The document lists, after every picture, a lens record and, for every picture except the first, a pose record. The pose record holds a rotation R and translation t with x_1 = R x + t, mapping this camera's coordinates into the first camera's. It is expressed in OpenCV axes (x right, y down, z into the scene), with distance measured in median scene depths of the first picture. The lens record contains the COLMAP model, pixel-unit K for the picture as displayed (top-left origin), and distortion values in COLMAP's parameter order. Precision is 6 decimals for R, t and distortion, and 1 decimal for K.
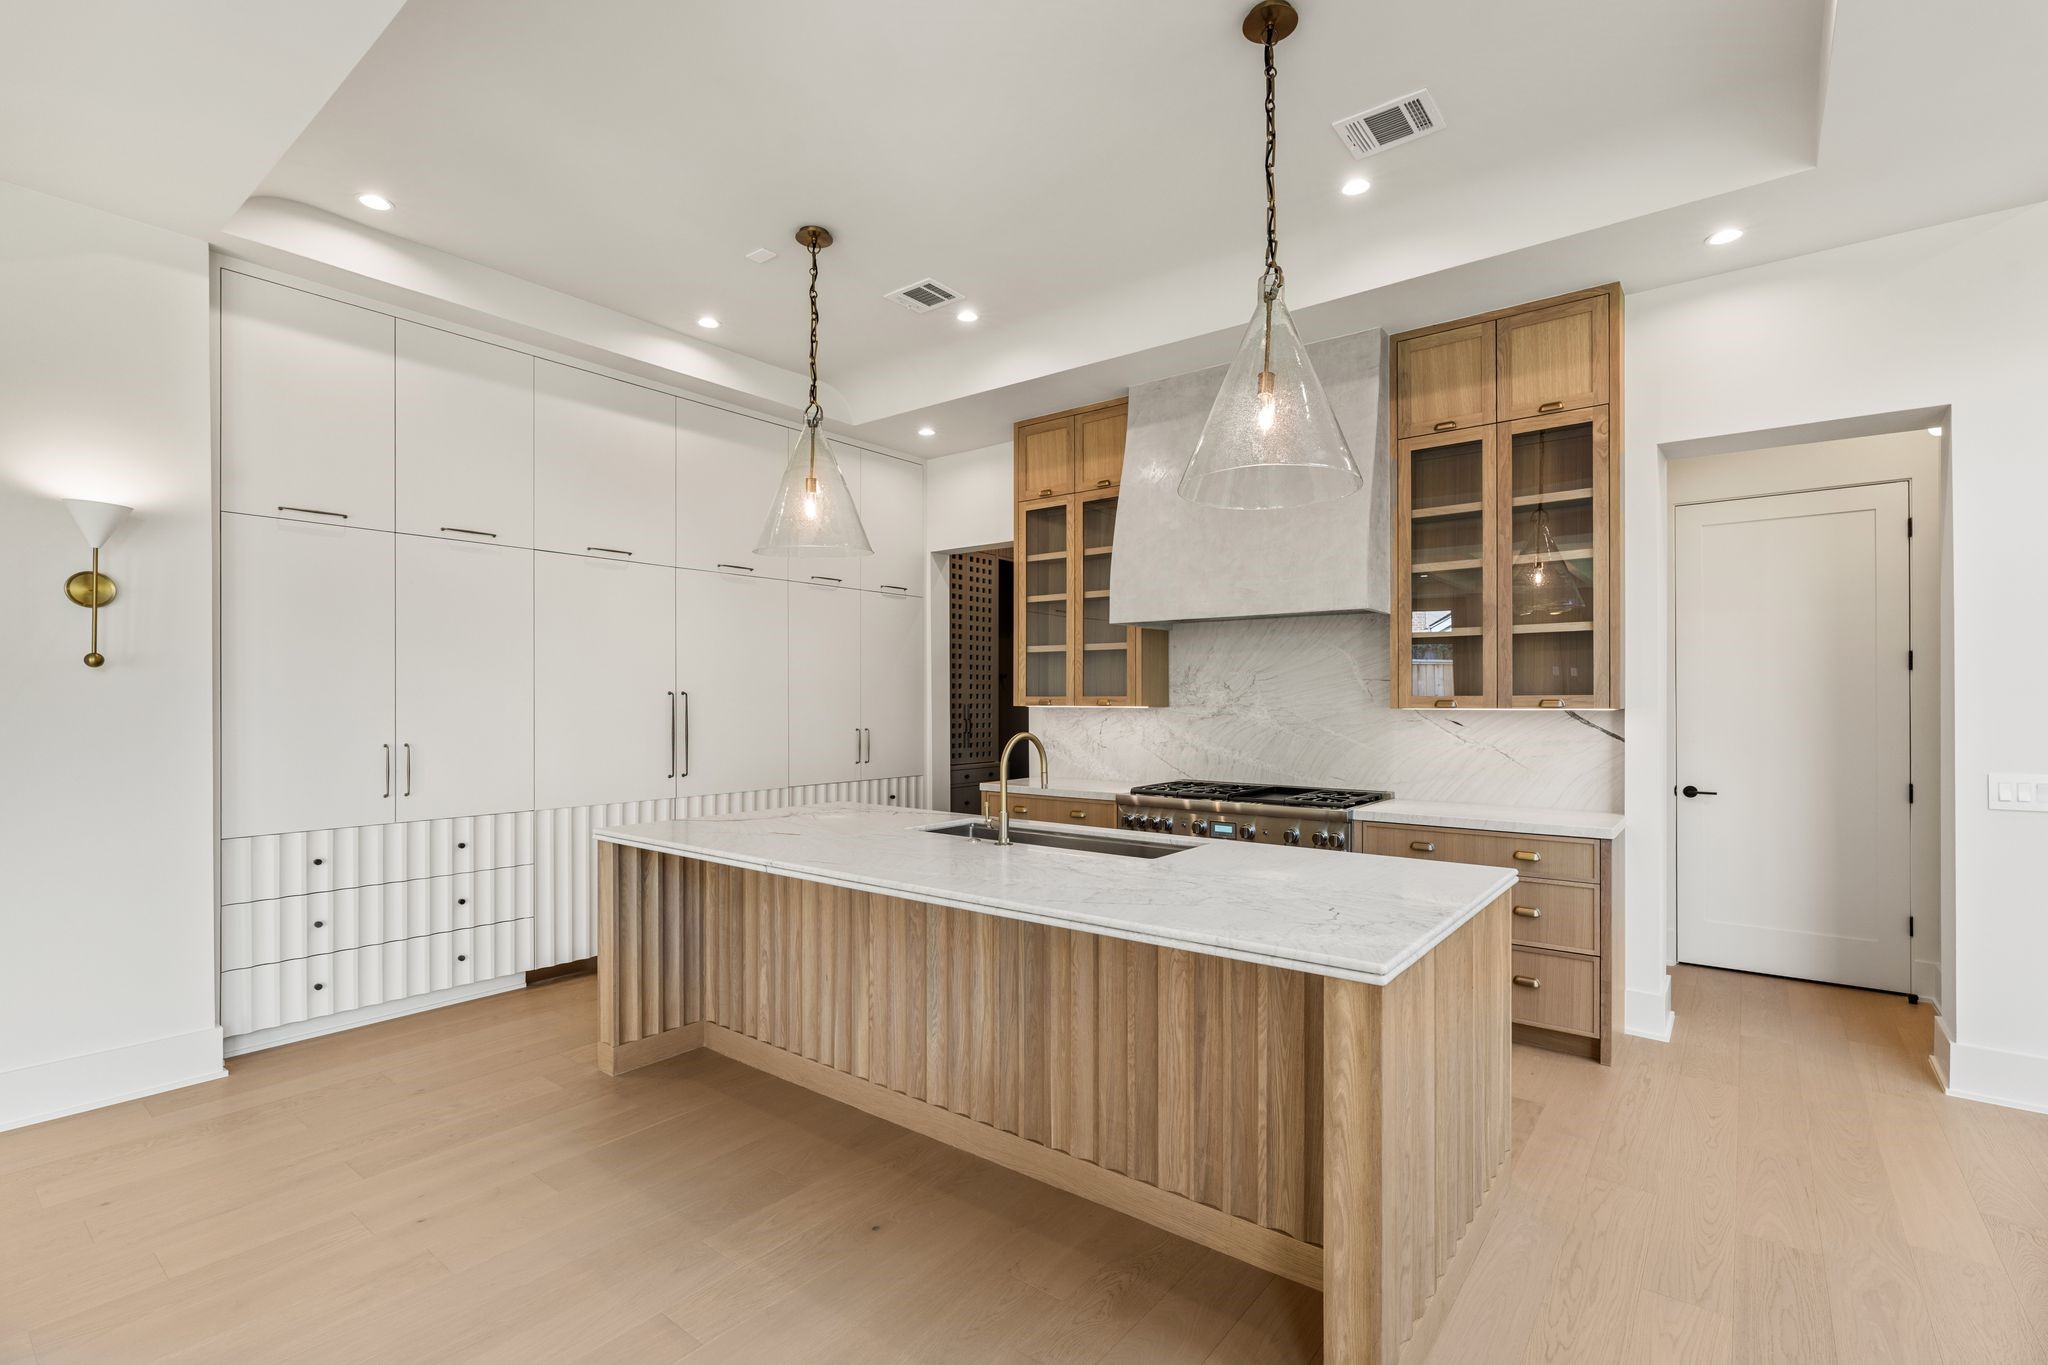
lens RADIAL K [[927.3, 0, 1031.2], [0, 927.3, 699.2], [0, 0, 1]] dist [-0.000966, -0.000113]
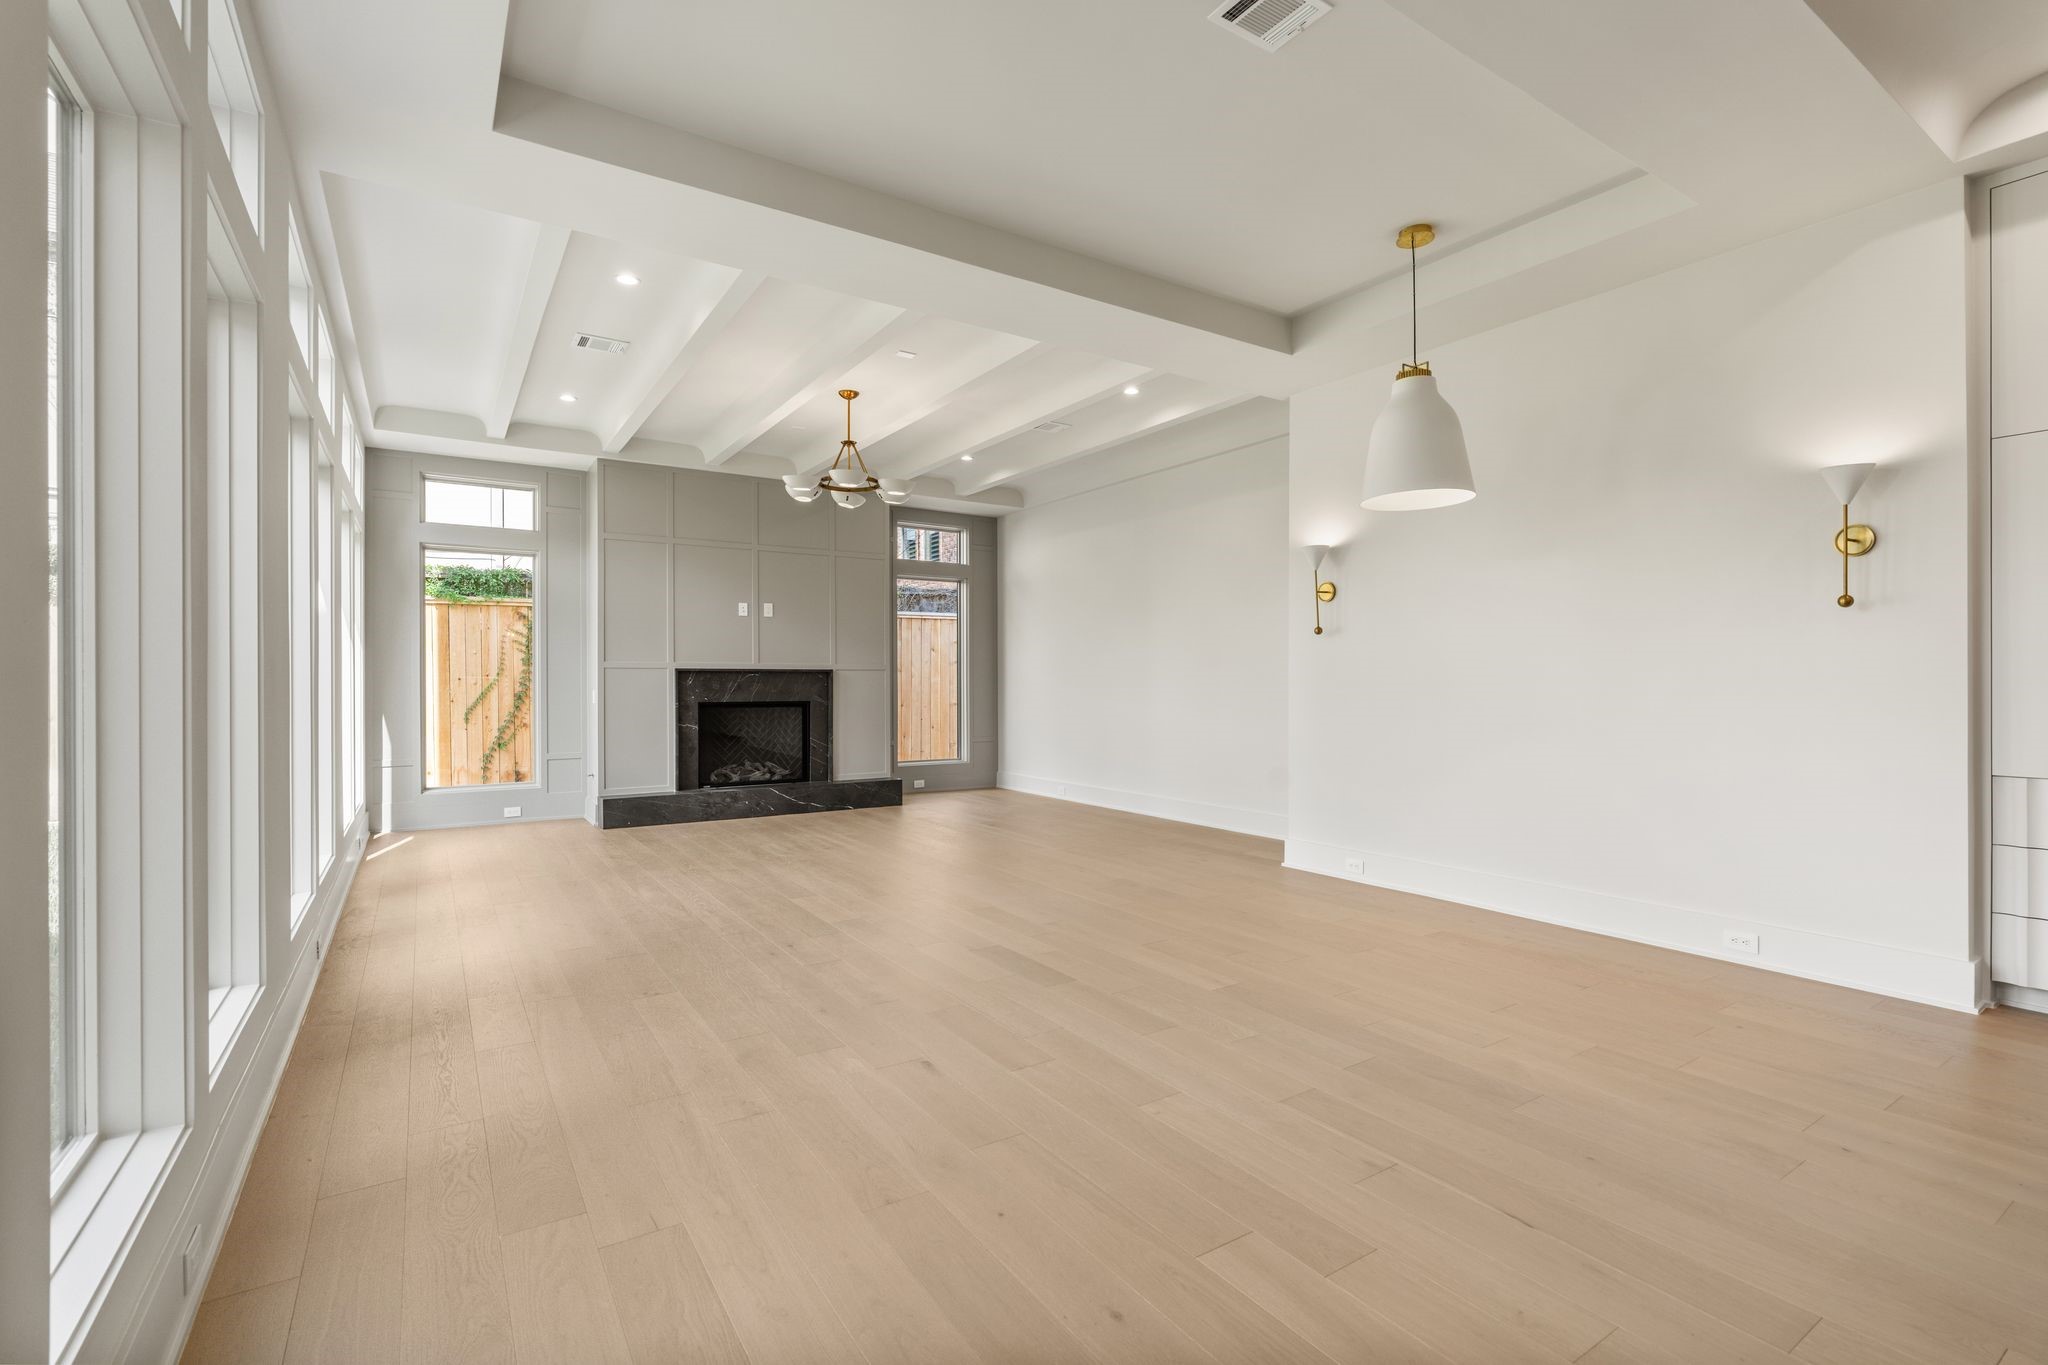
lens RADIAL K [[927.3, 0, 1011.7], [0, 927.3, 686.3], [0, 0, 1]] dist [-0.000966, -0.000113]
pose [[-0.340873, 0.010851, -0.940047, 0.354558], [0.004621, 0.999941, 0.009867, 0.038924], [0.940098, -0.000980, -0.340903, 0.325337]]
